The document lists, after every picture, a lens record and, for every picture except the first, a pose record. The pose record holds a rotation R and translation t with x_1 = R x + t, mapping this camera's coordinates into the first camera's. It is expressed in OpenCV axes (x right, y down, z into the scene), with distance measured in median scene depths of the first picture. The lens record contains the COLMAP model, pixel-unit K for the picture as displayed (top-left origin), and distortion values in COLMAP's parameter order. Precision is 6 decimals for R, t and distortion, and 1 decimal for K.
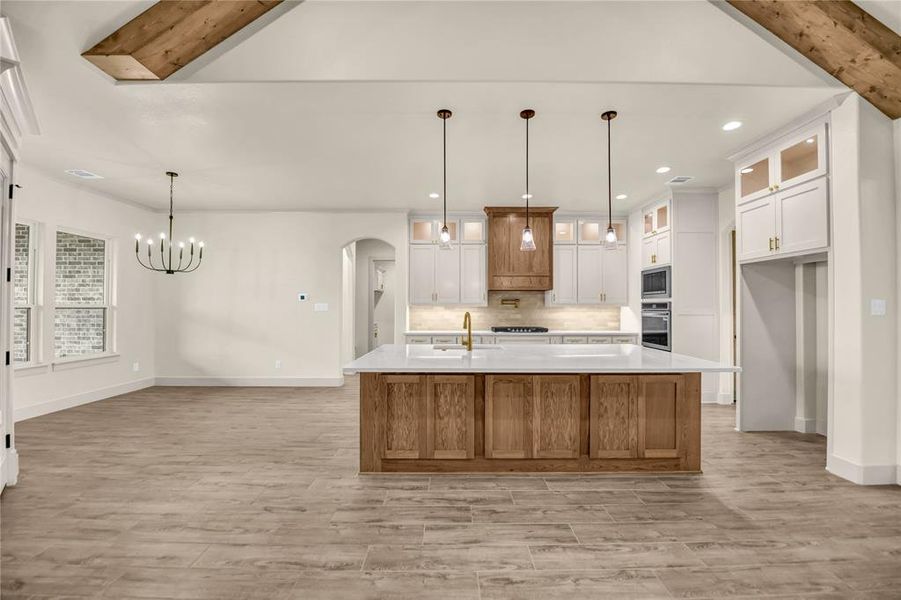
lens RADIAL K [[375.2, 0, 451.3], [0, 375.2, 302.8], [0, 0, 1]] dist [-0.002762, -0.000175]
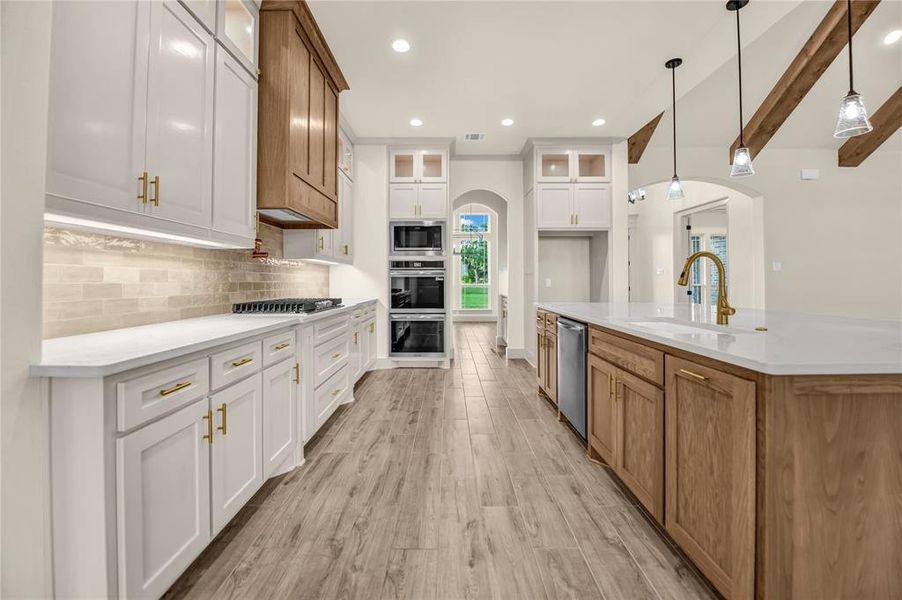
lens RADIAL K [[371.1, 0, 452.4], [0, 371.1, 277.8], [0, 0, 1]] dist [-0.012811, -0.000080]
pose [[-0.005501, 0.008034, 0.999953, -0.298613], [-0.008556, 0.999931, -0.008081, 0.042861], [-0.999948, -0.008600, -0.005431, 0.885896]]
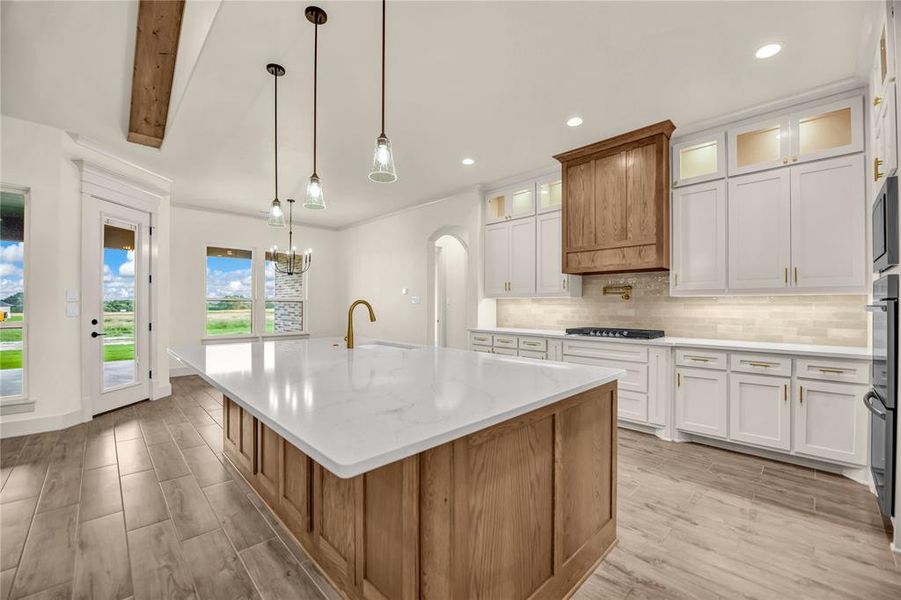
lens RADIAL K [[375.2, 0, 451.3], [0, 375.2, 302.8], [0, 0, 1]] dist [-0.002762, -0.000175]
pose [[0.684032, -0.003302, -0.729444, 0.480360], [0.005435, 0.999985, 0.000570, 0.019356], [0.729432, -0.004354, 0.684040, 0.379494]]
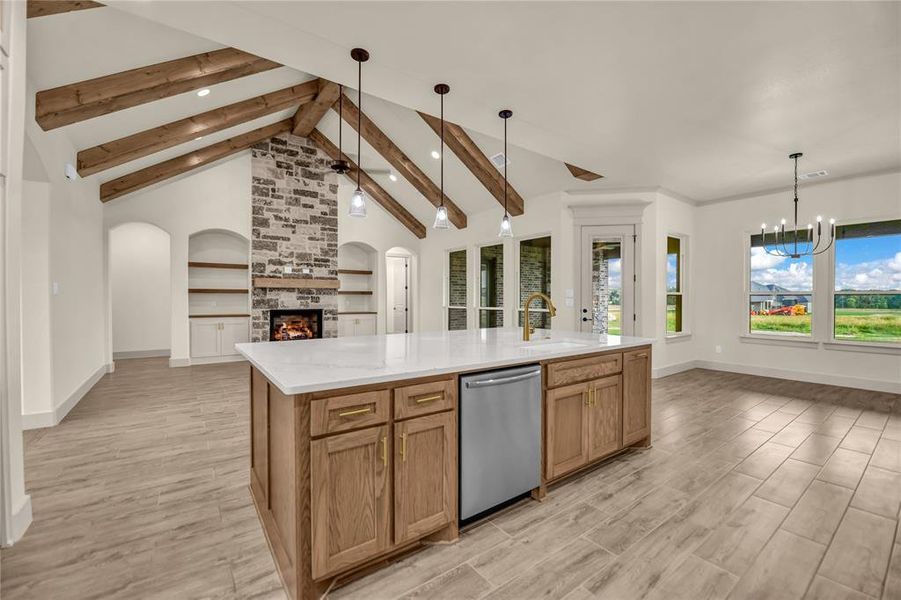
lens RADIAL K [[366.4, 0, 449.7], [0, 366.4, 300.7], [0, 0, 1]] dist [-0.013347, -0.000116]
pose [[-0.816182, 0.000215, -0.577794, 0.397930], [0.002263, 0.999993, -0.002825, 0.026163], [0.577790, -0.003613, -0.816177, 0.988881]]
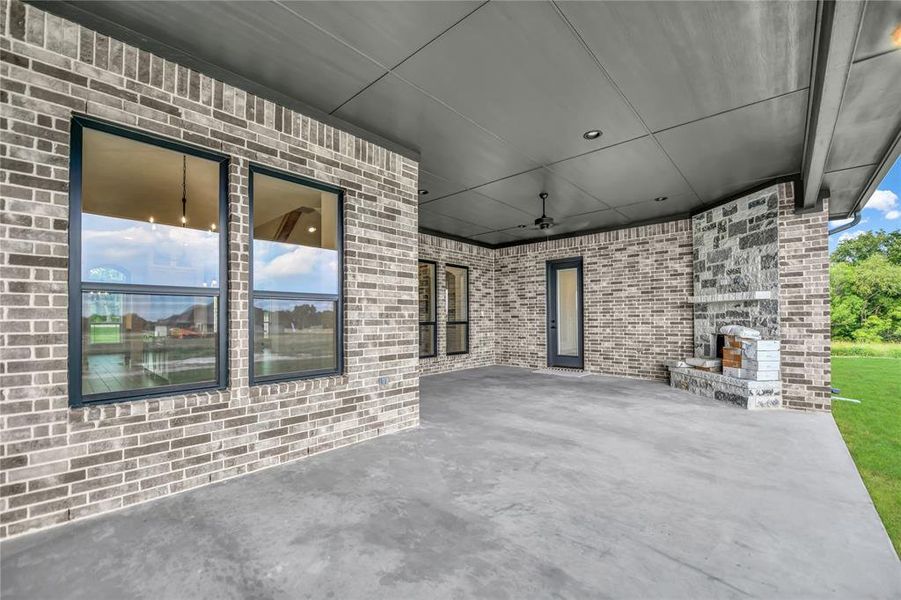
lens RADIAL K [[366.4, 0, 449.7], [0, 366.4, 300.7], [0, 0, 1]] dist [-0.013347, -0.000116]
pose [[-0.739210, 0.036605, 0.672479, -1.440851], [-0.000054, 0.998519, -0.054412, 0.039886], [-0.673475, -0.040258, -0.738113, 0.936357]]
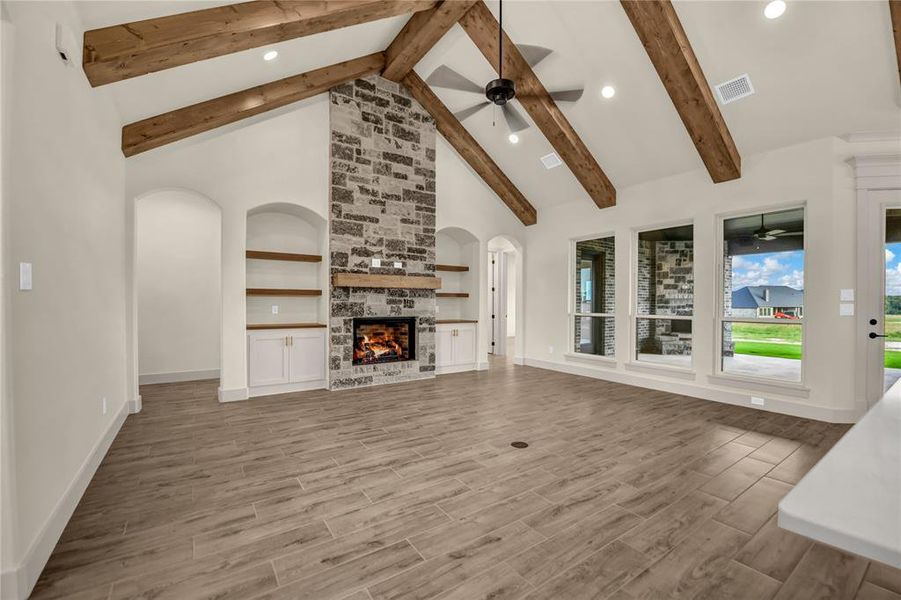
lens RADIAL K [[364.0, 0, 450.8], [0, 364.0, 304.3], [0, 0, 1]] dist [-0.011338, -0.000051]
pose [[-0.827824, -0.002861, -0.560980, 0.482674], [-0.000011, 0.999987, -0.005084, 0.023247], [0.560988, -0.004203, -0.827814, 0.478159]]
